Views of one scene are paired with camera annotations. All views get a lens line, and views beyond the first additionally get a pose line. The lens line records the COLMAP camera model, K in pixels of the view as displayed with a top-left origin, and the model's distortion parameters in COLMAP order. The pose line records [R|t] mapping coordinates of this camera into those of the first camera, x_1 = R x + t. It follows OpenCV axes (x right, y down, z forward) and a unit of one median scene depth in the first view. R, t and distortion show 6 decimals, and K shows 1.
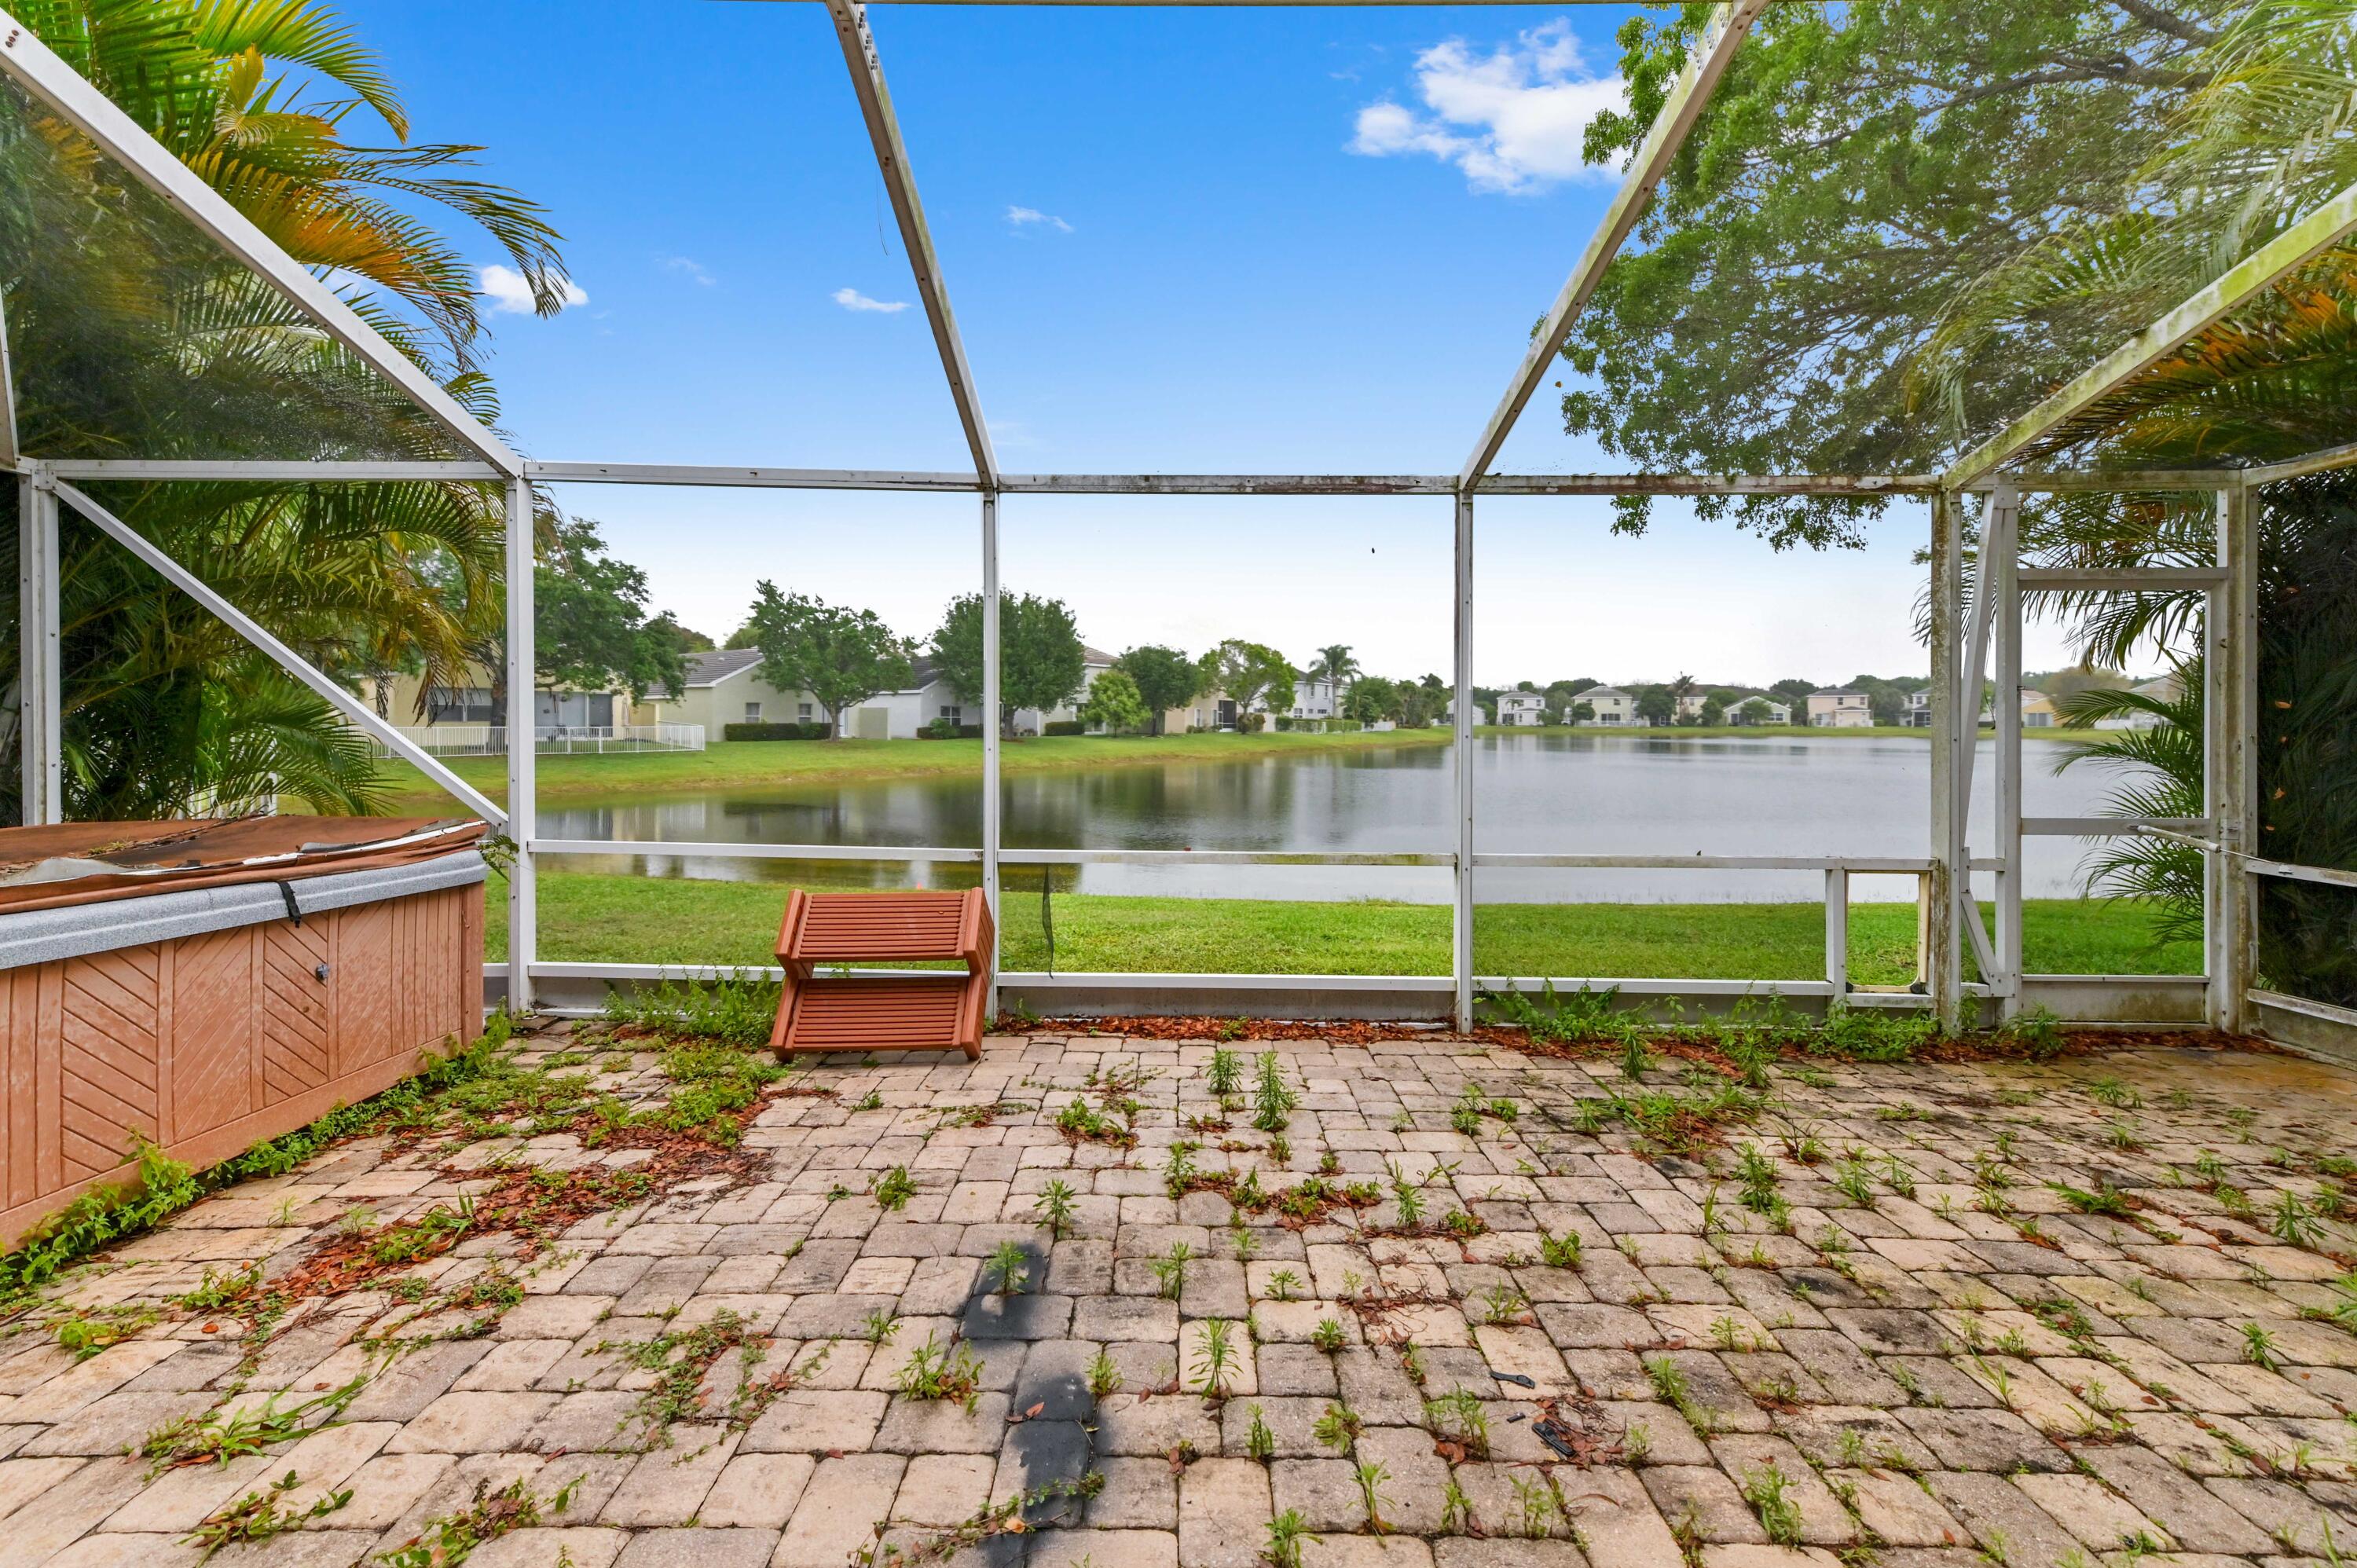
lens RADIAL K [[935.5, 0, 1167.9], [0, 935.5, 716.7], [0, 0, 1]] dist [0.006644, 0.002247]
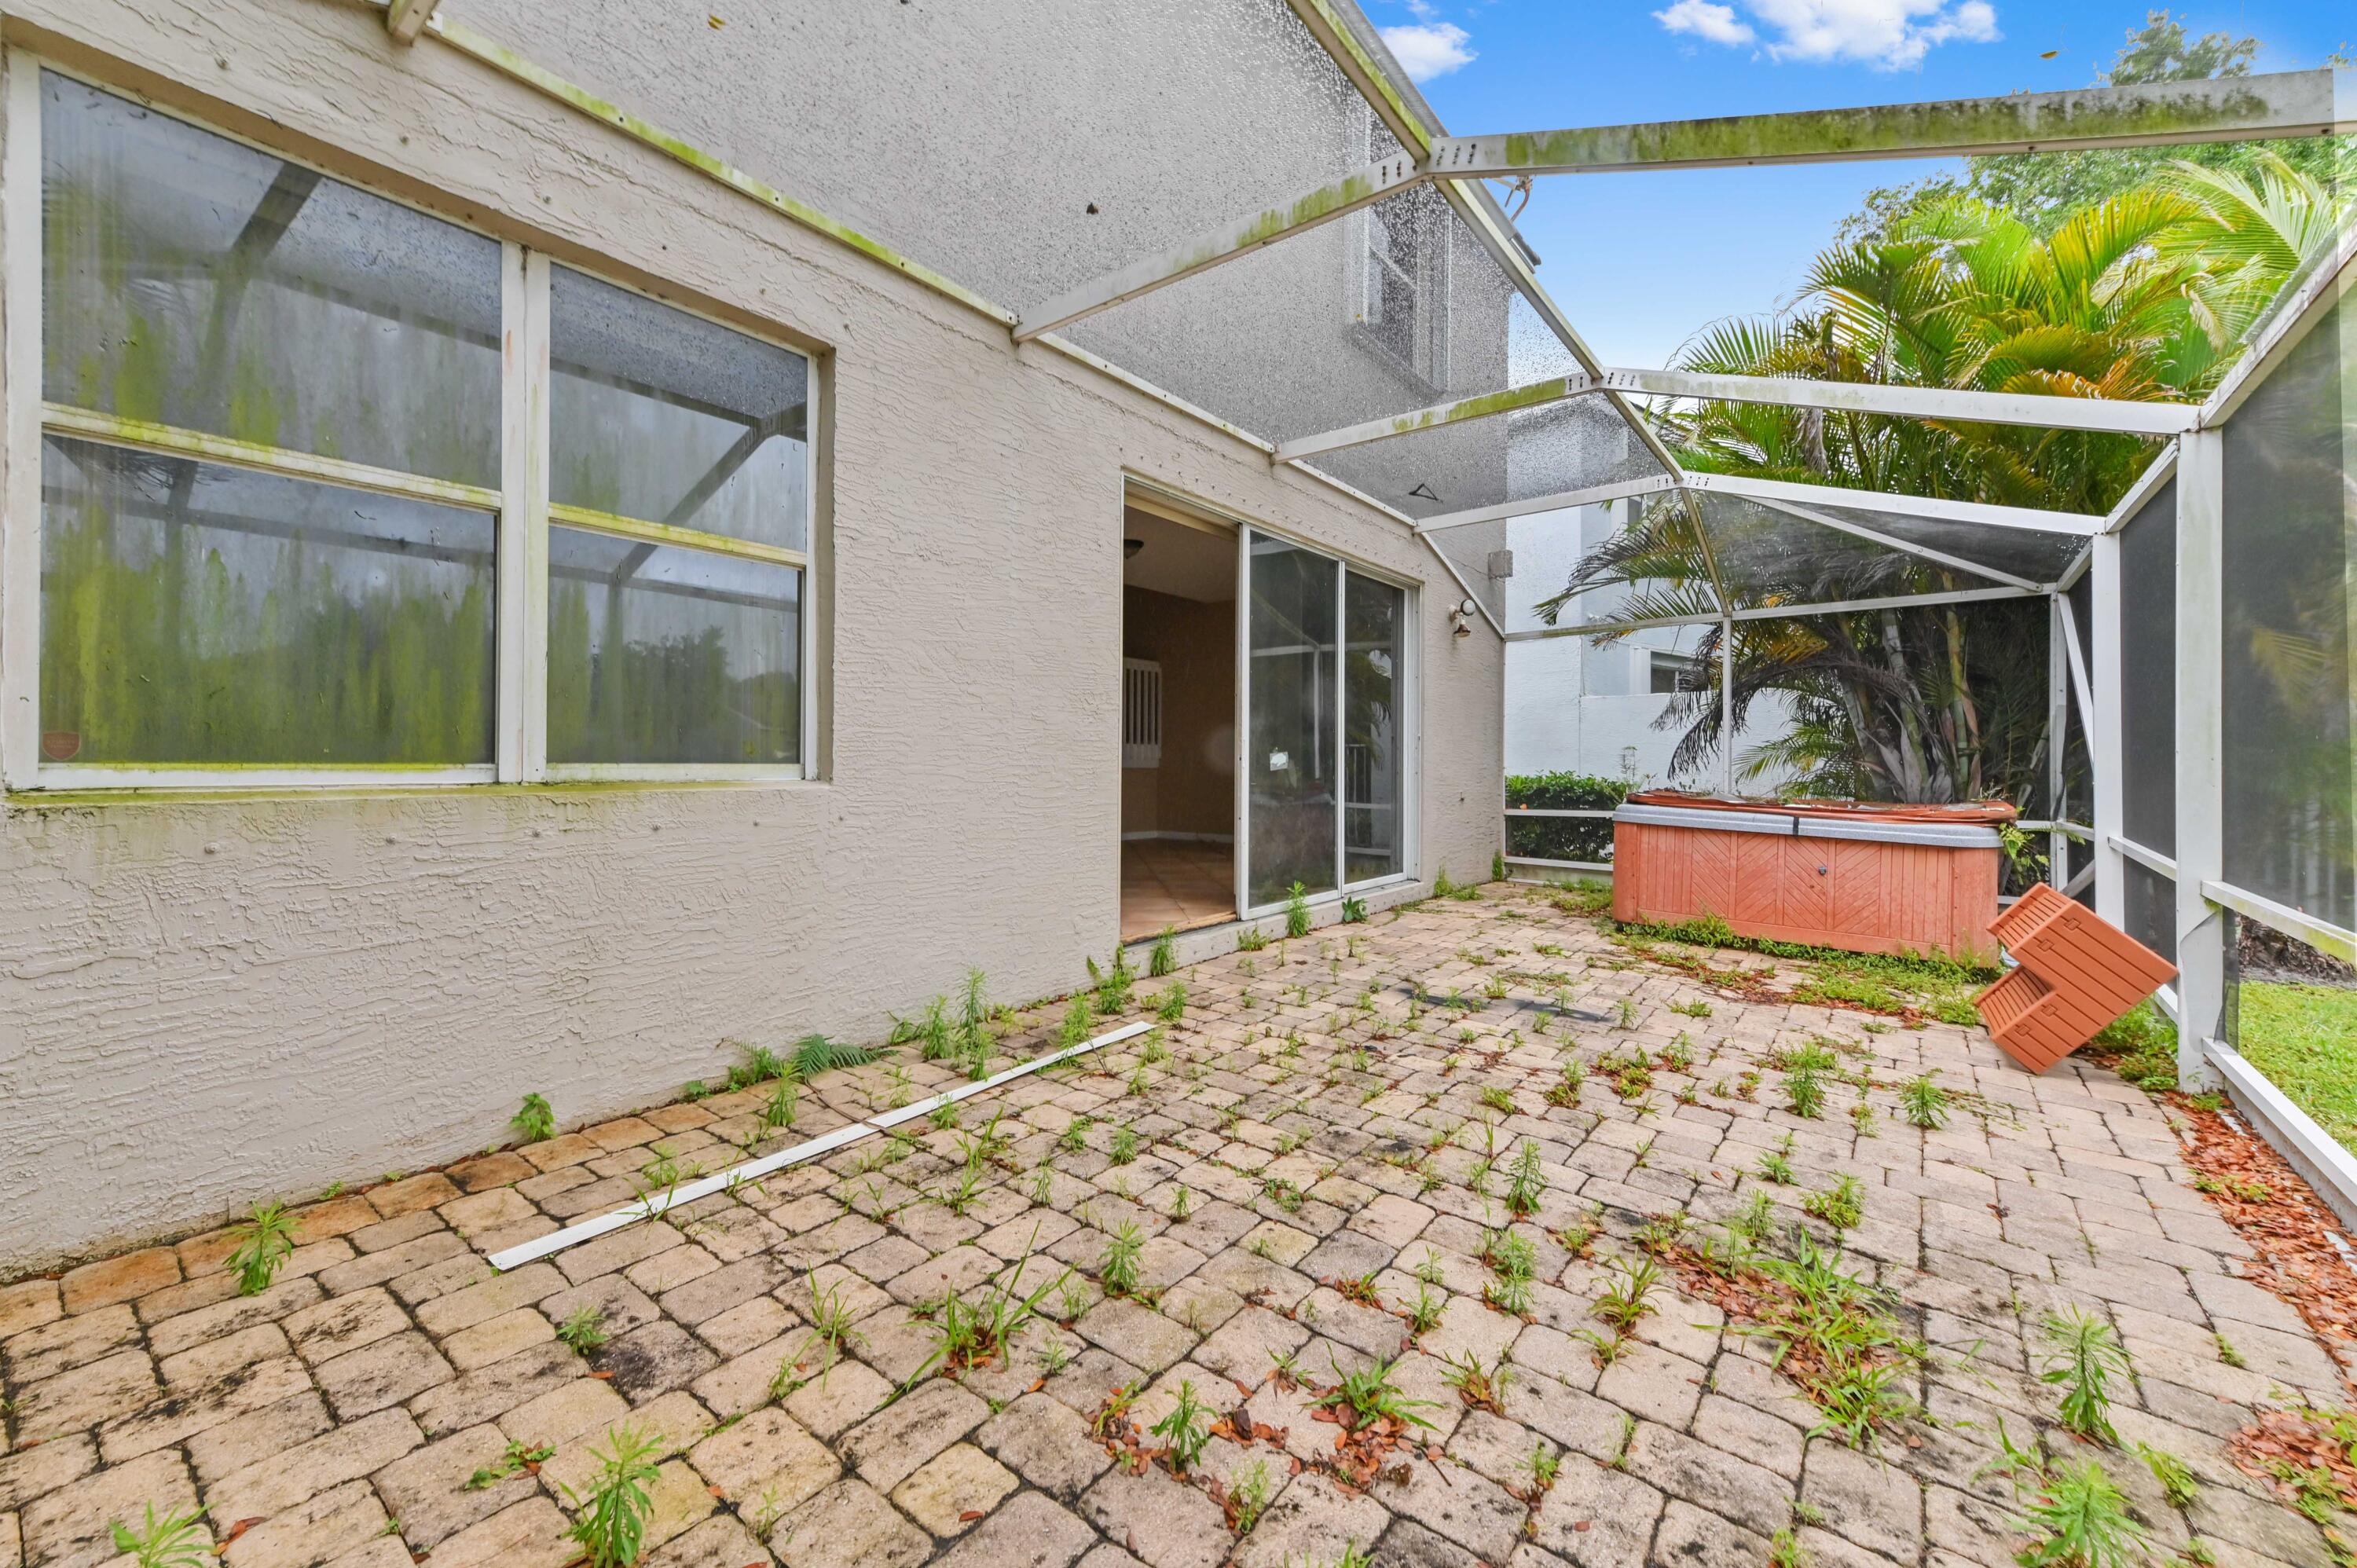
lens RADIAL K [[935.5, 0, 1183.3], [0, 935.5, 765.2], [0, 0, 1]] dist [0.006644, 0.002247]
pose [[-0.593382, -0.004444, -0.804909, 1.744473], [-0.007014, 0.999975, -0.000350, 0.096969], [0.804891, 0.005438, -0.593398, 1.417378]]
